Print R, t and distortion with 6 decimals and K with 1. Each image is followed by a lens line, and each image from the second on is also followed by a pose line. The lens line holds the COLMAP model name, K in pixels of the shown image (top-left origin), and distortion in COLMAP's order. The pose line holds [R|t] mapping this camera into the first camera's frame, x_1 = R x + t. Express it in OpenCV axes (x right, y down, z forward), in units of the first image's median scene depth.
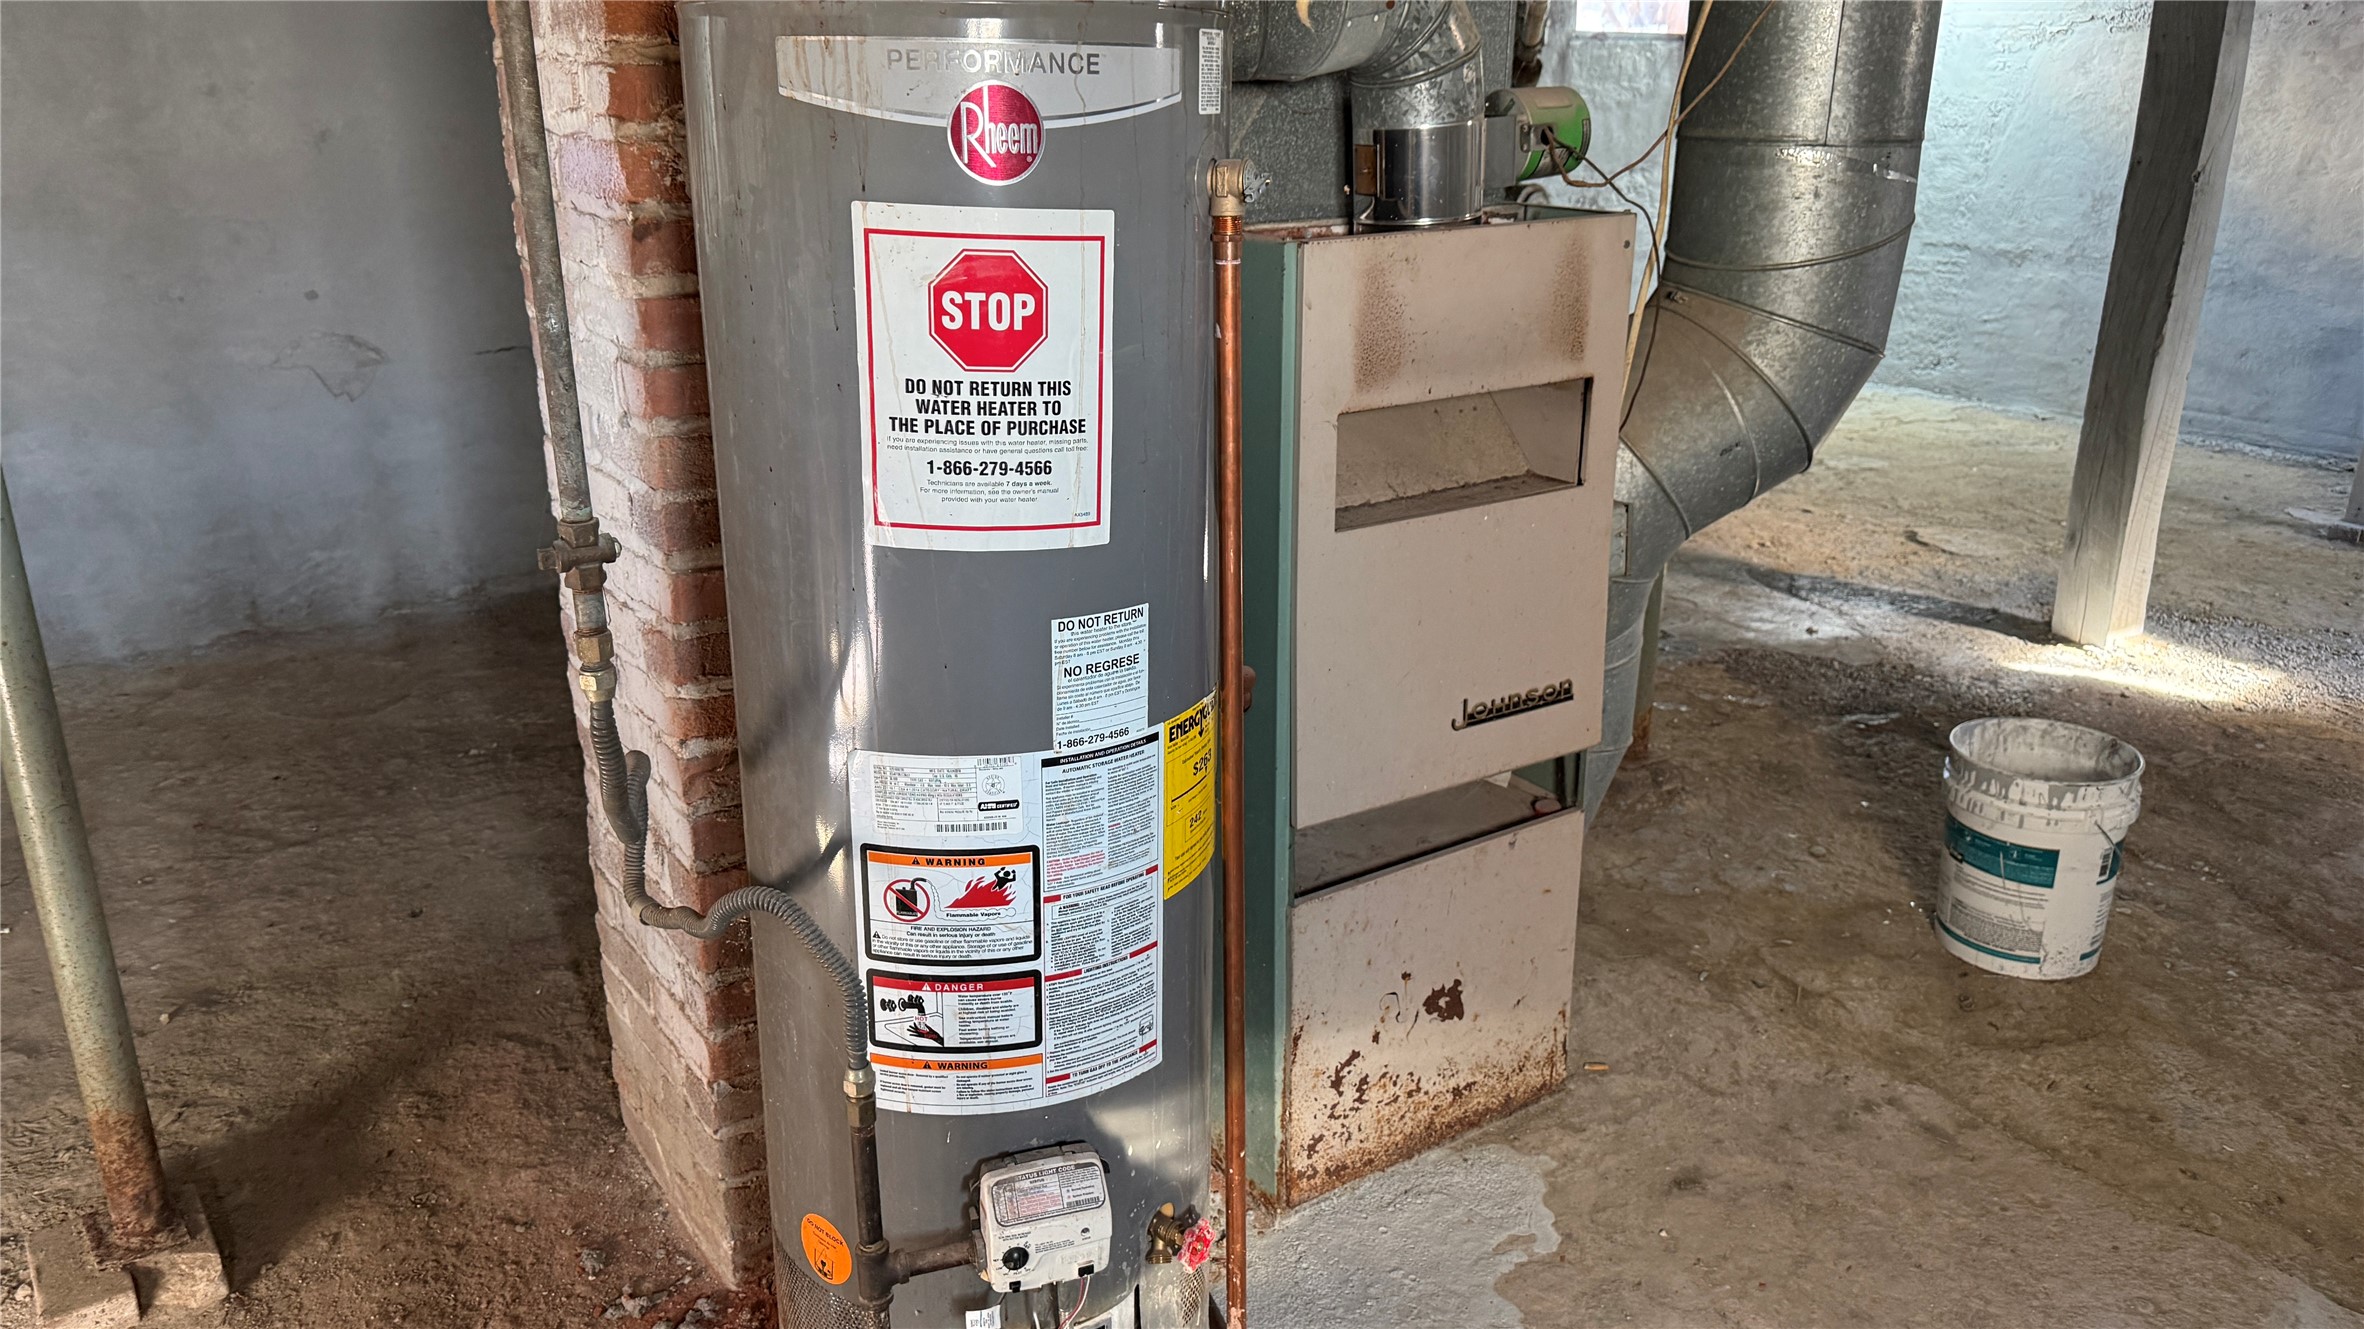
lens RADIAL K [[1673.8, 0, 1194.6], [0, 1673.8, 654.9], [0, 0, 1]] dist [0.048278, -0.056362]
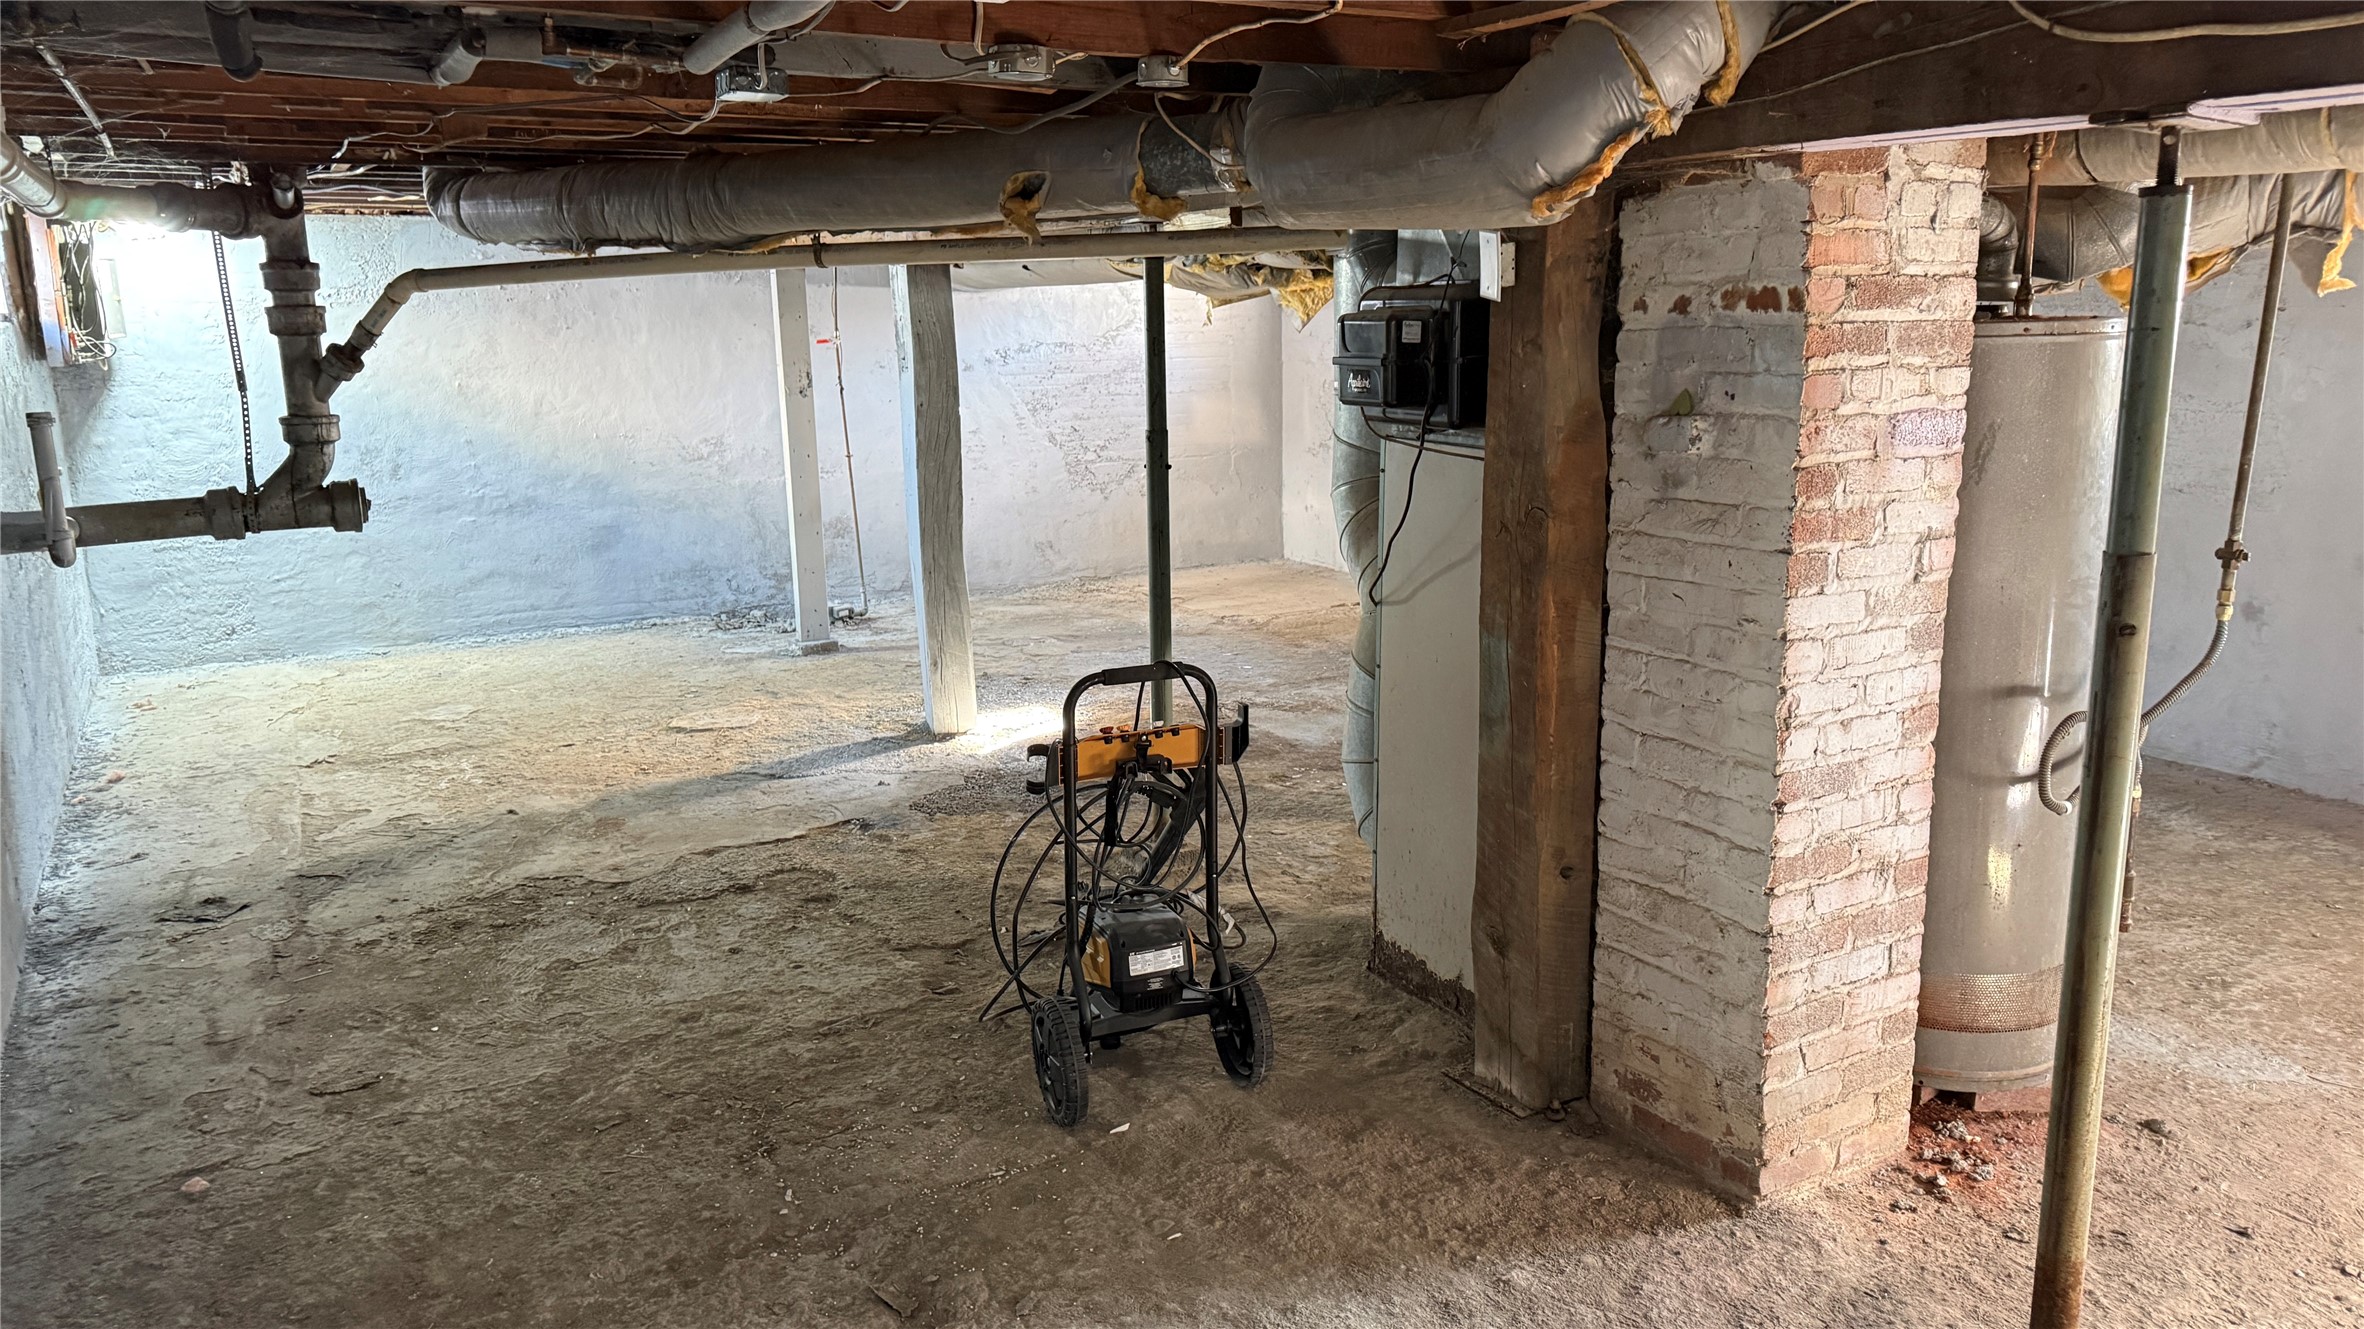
lens RADIAL K [[1673.8, 0, 1194.6], [0, 1673.8, 654.9], [0, 0, 1]] dist [0.048278, -0.056362]
pose [[0.095396, -0.213394, 0.972298, -0.556247], [0.345205, 0.923231, 0.168756, -0.163222], [-0.933667, 0.319543, 0.161737, 0.400951]]
